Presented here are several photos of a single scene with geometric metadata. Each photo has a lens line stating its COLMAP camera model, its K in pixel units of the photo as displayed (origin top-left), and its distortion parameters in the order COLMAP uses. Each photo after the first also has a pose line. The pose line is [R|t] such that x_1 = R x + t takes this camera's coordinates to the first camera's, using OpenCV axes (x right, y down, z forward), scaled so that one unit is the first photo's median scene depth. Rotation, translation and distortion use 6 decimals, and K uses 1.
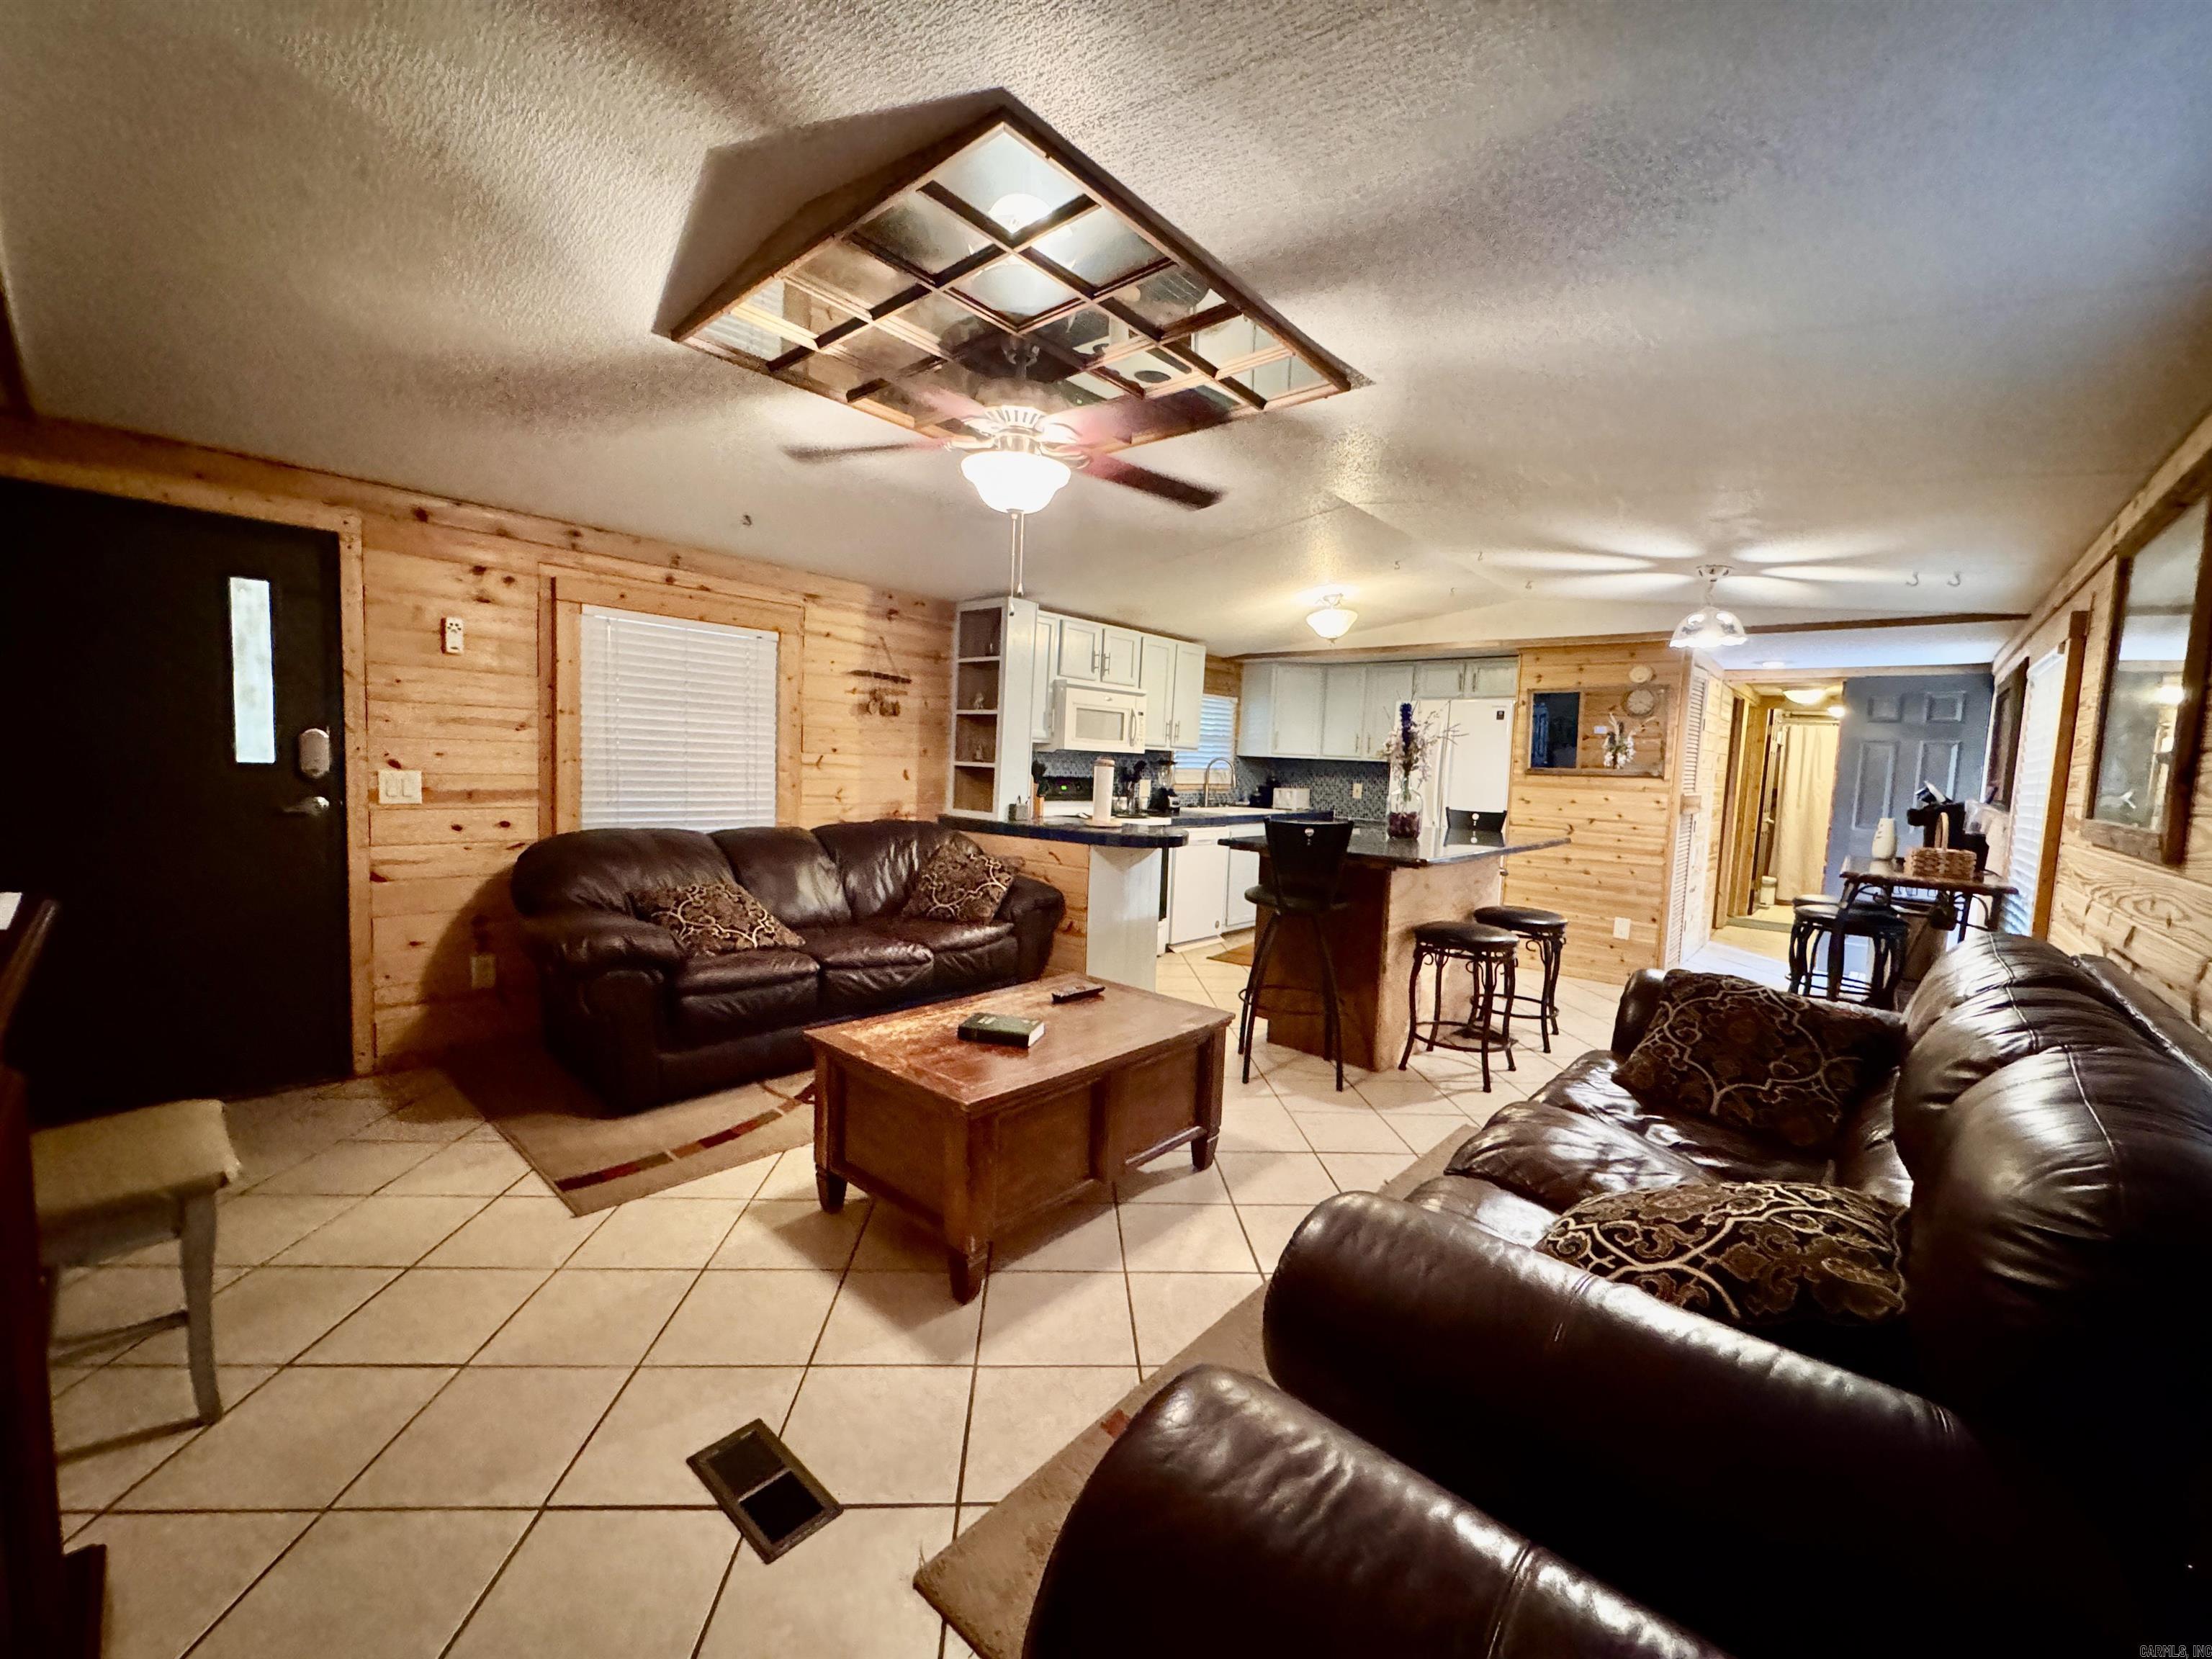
lens RADIAL K [[882.3, 0, 1106.7], [0, 882.3, 827.5], [0, 0, 1]] dist [-0.002694, -0.000085]
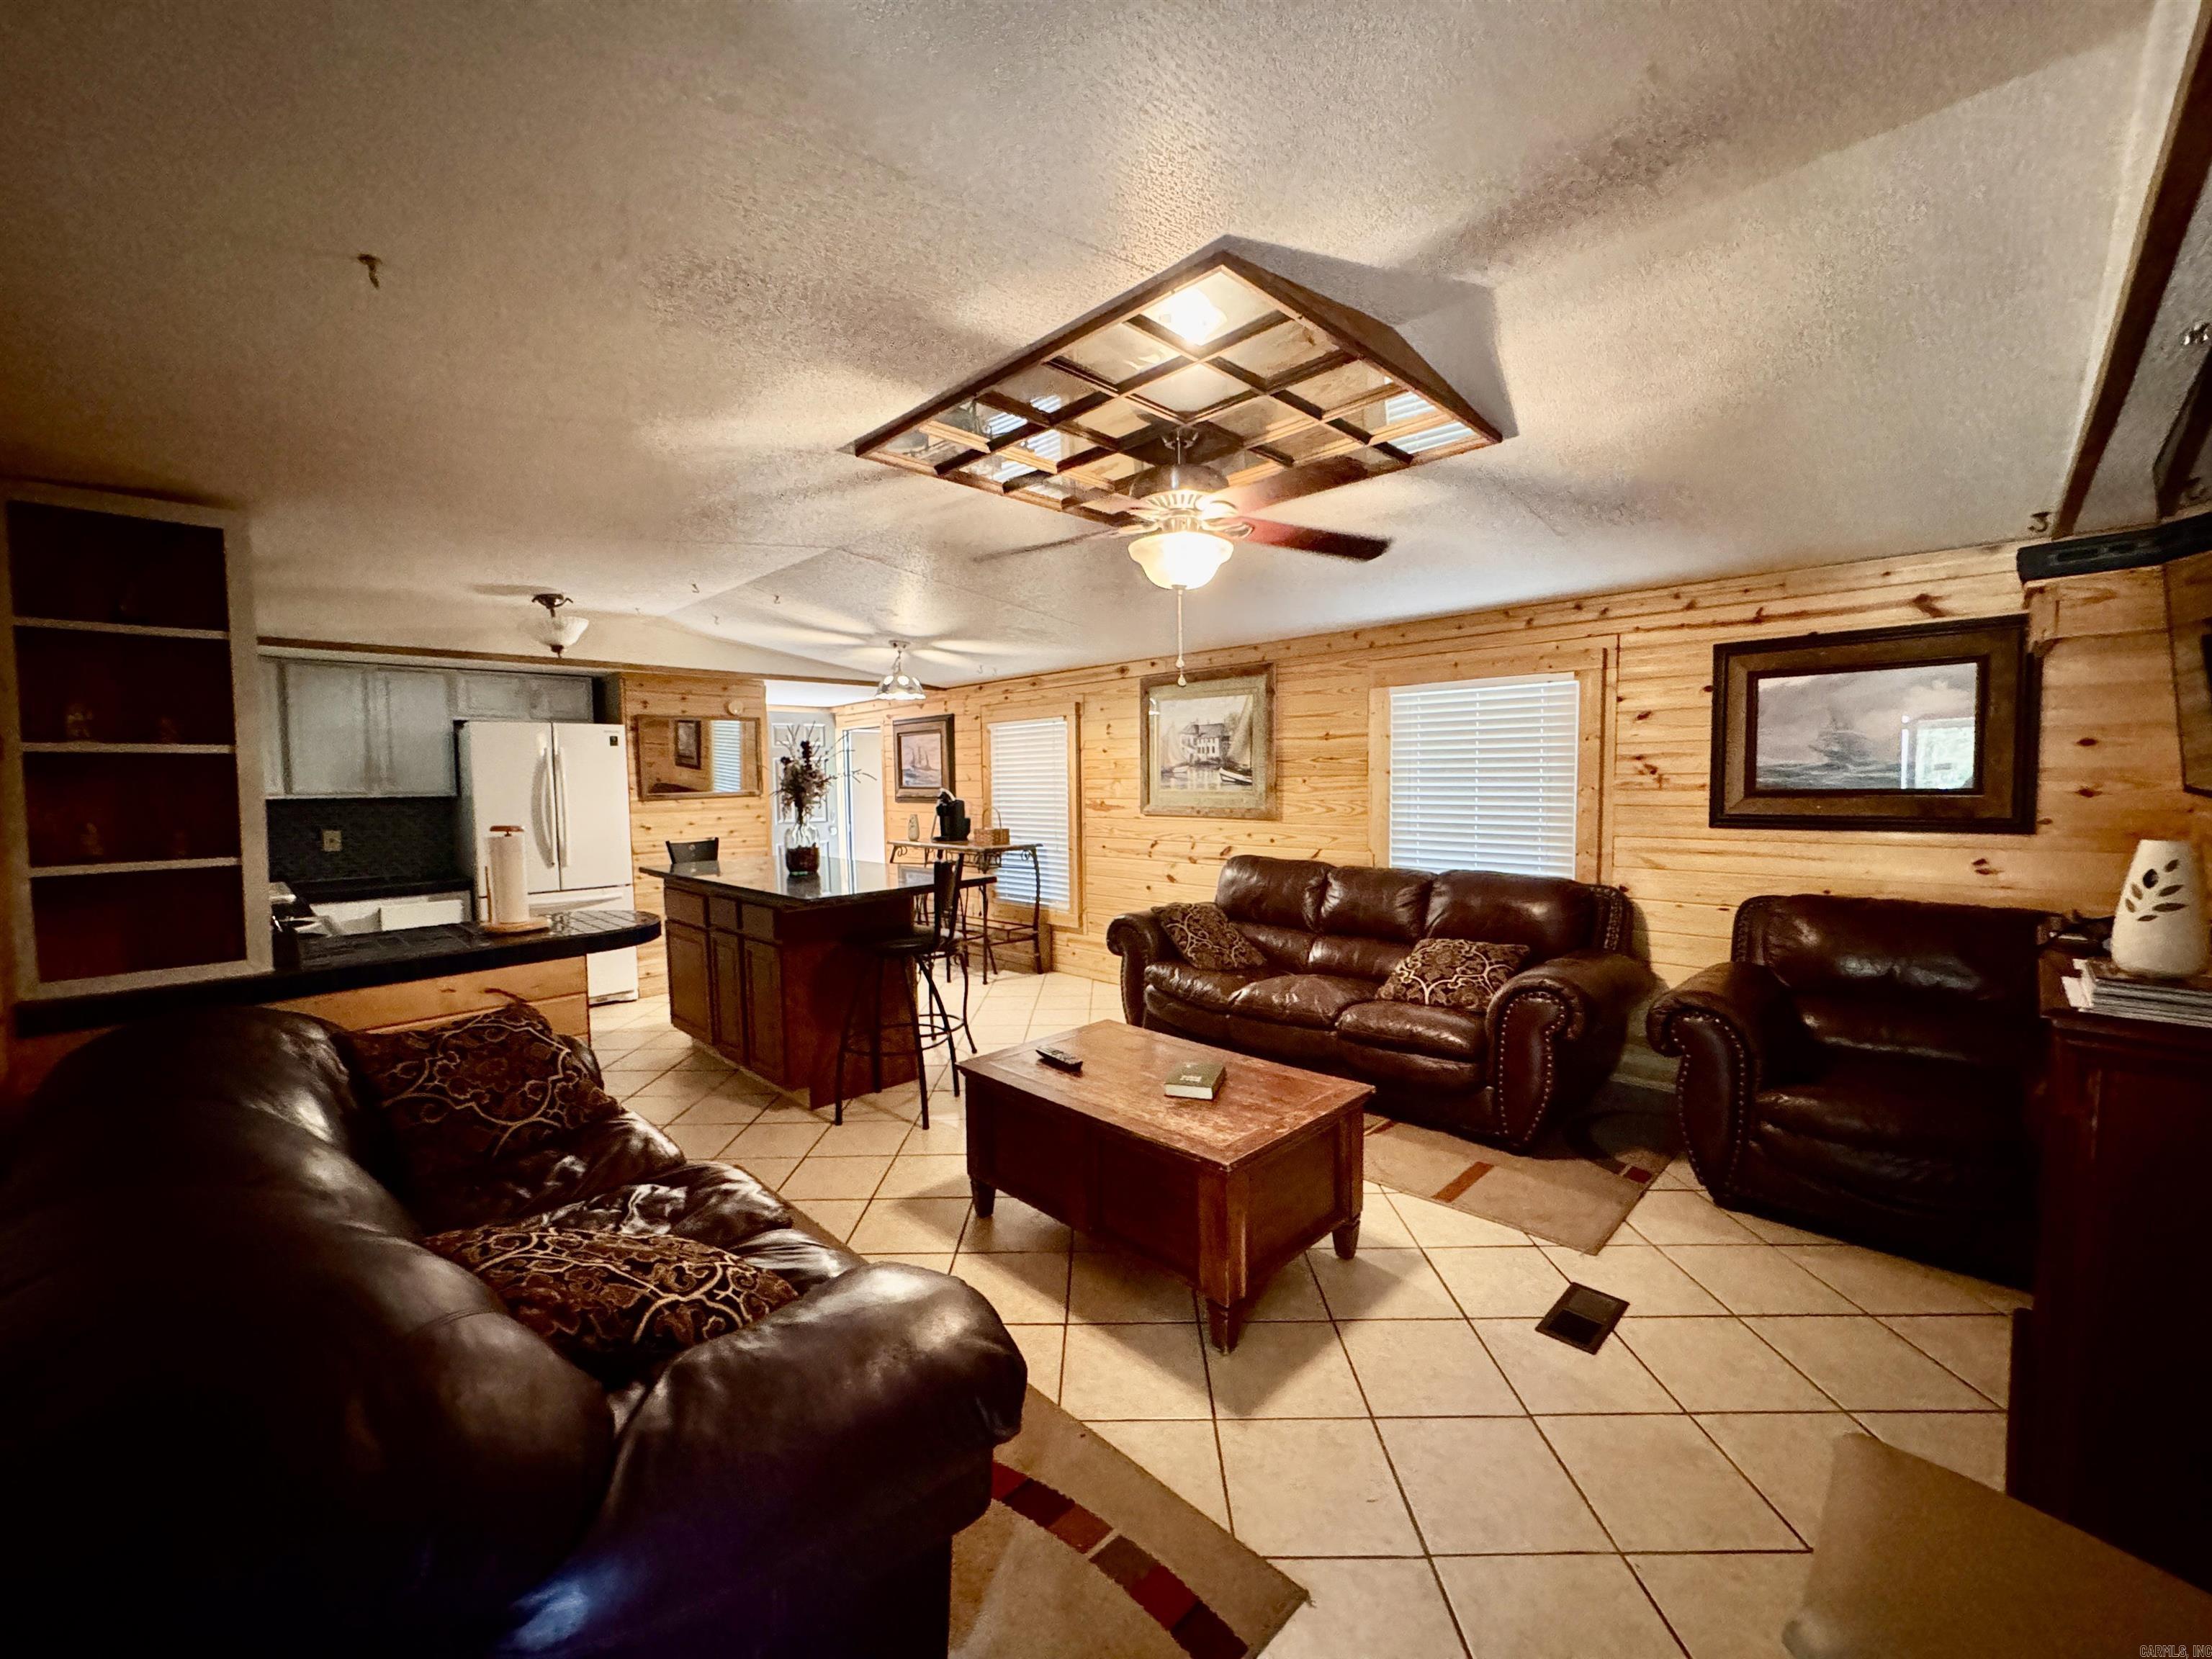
lens RADIAL K [[882.3, 0, 1101.8], [0, 882.3, 824.7], [0, 0, 1]] dist [-0.002694, -0.000085]
pose [[0.066802, -0.097103, 0.993030, -0.486752], [0.094460, 0.991398, 0.090589, -0.076753], [-0.993285, 0.087750, 0.075400, 0.427916]]
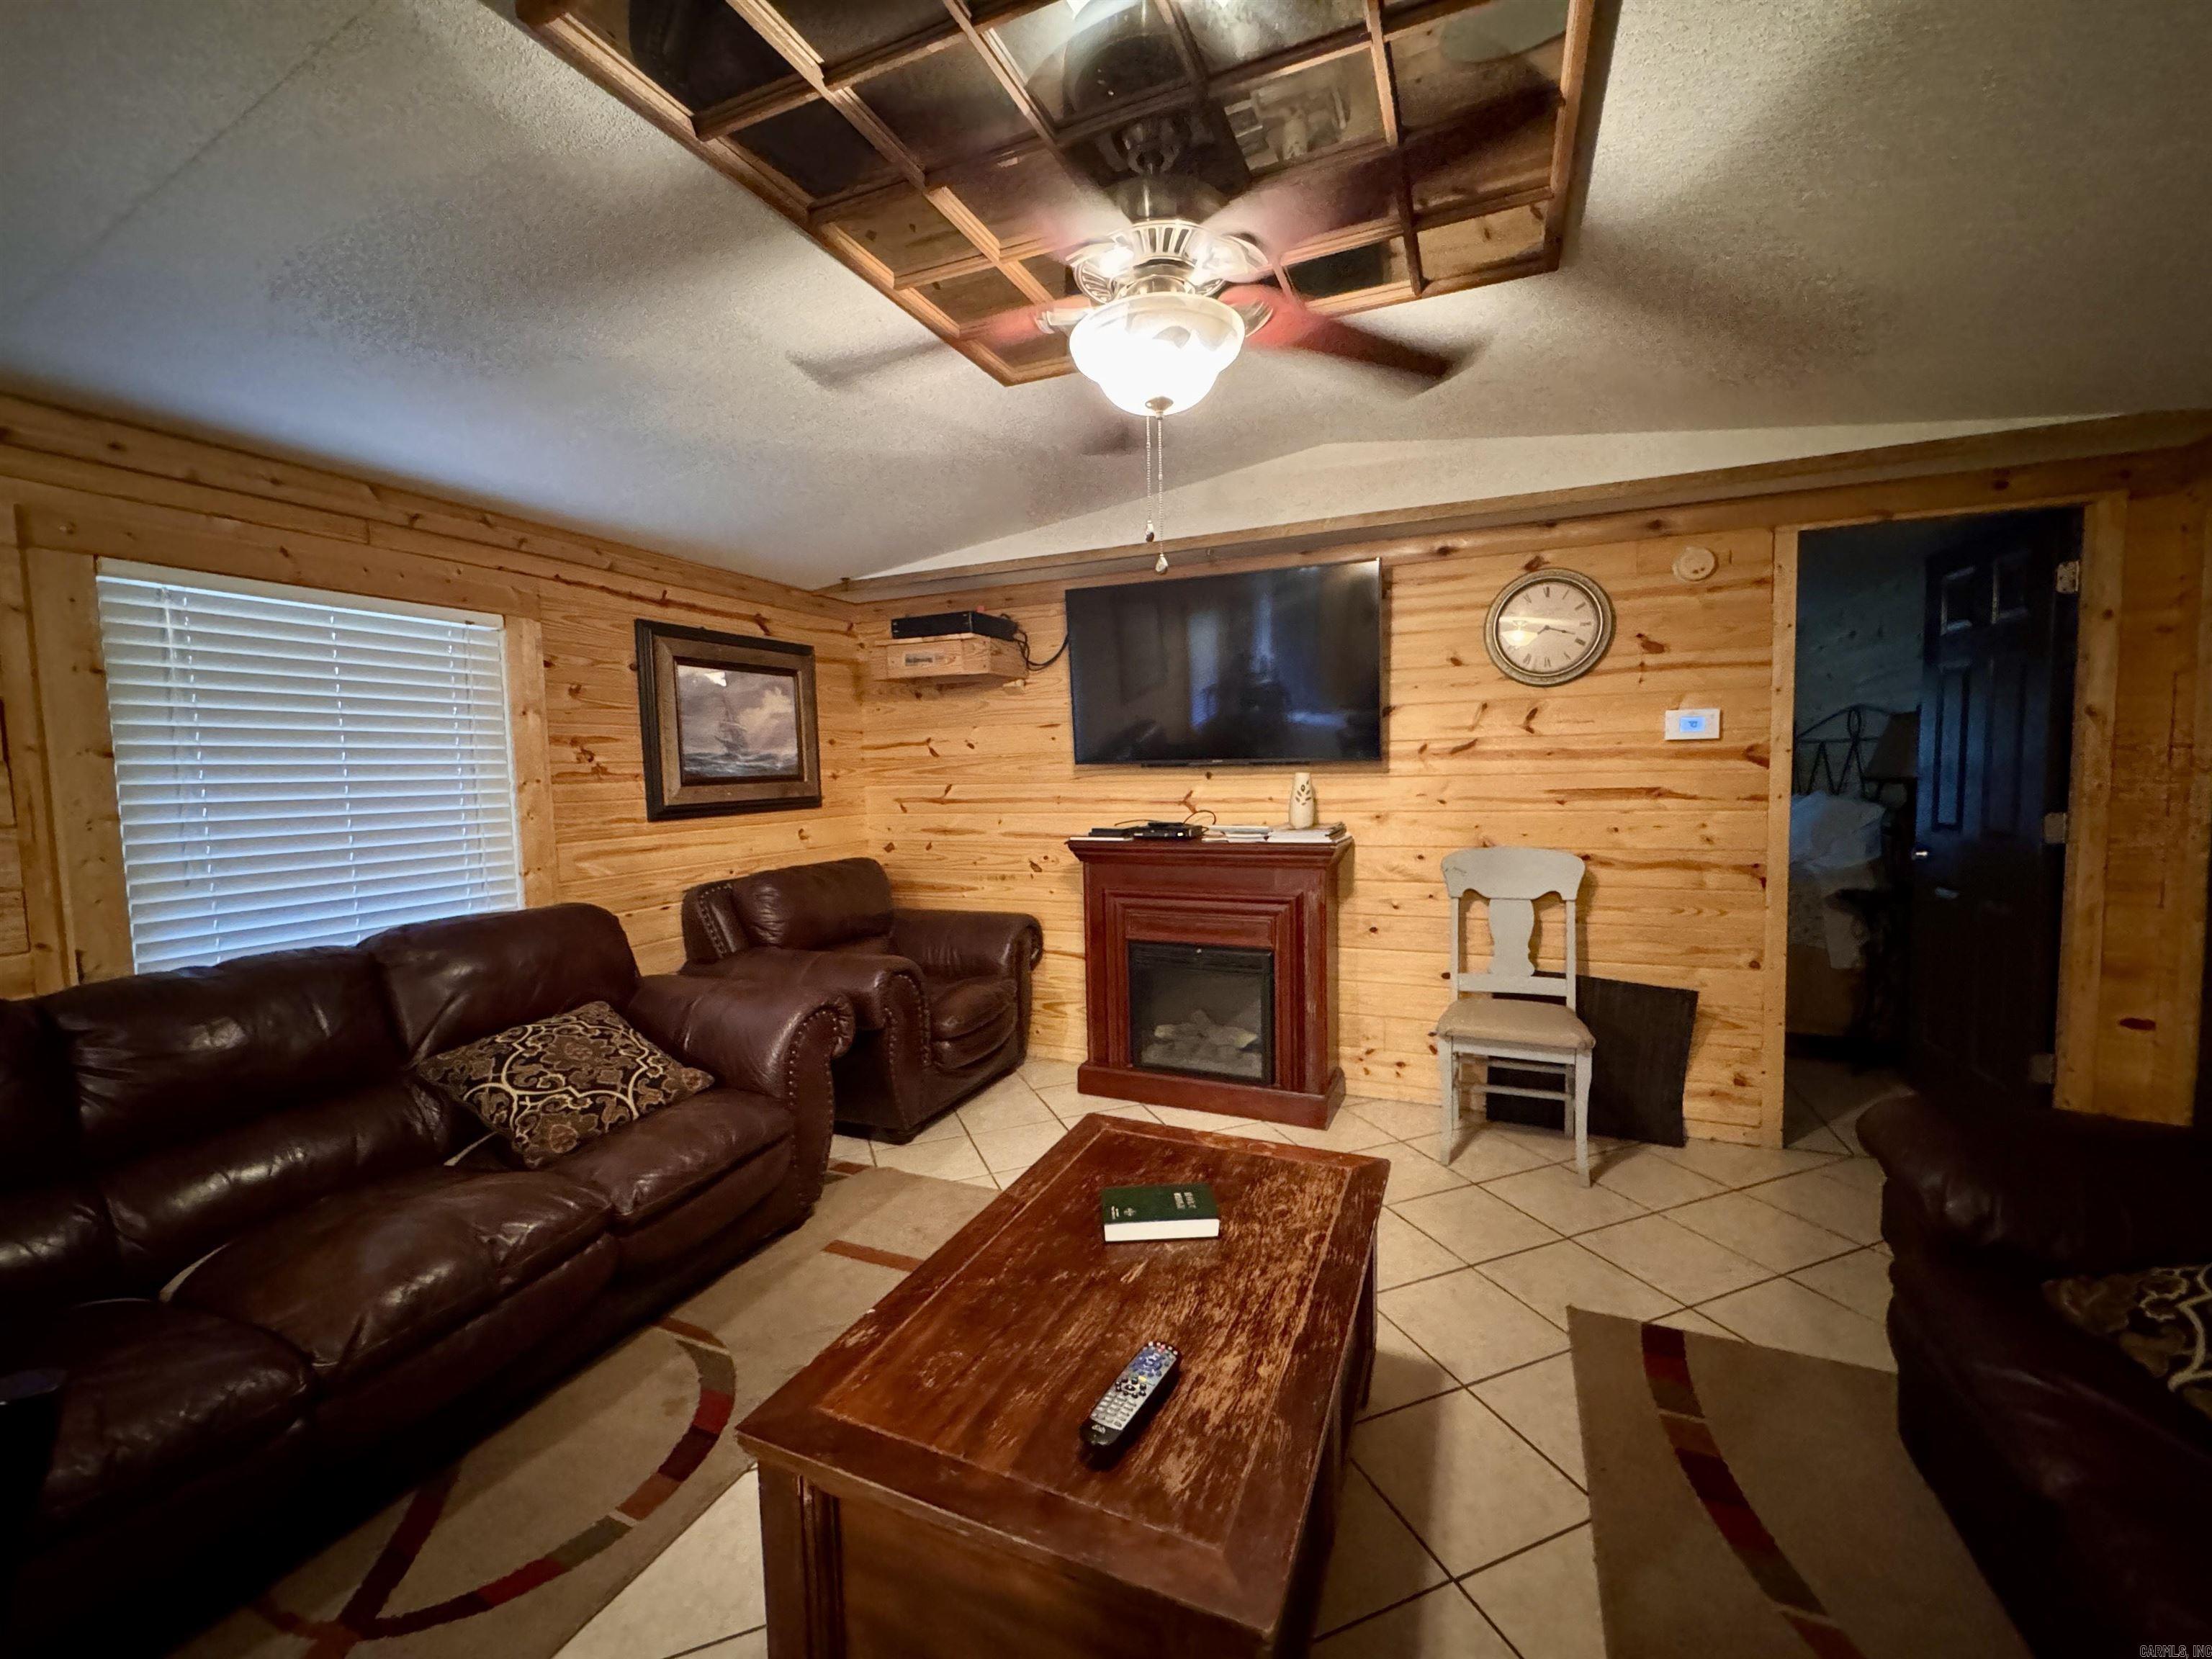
lens RADIAL K [[882.3, 0, 1104.9], [0, 882.3, 824.2], [0, 0, 1]] dist [-0.002694, -0.000085]
pose [[-0.952346, 0.001092, -0.305018, 0.049904], [-0.039655, 0.991063, 0.127364, -0.059678], [0.302432, 0.133390, -0.943791, 0.667637]]
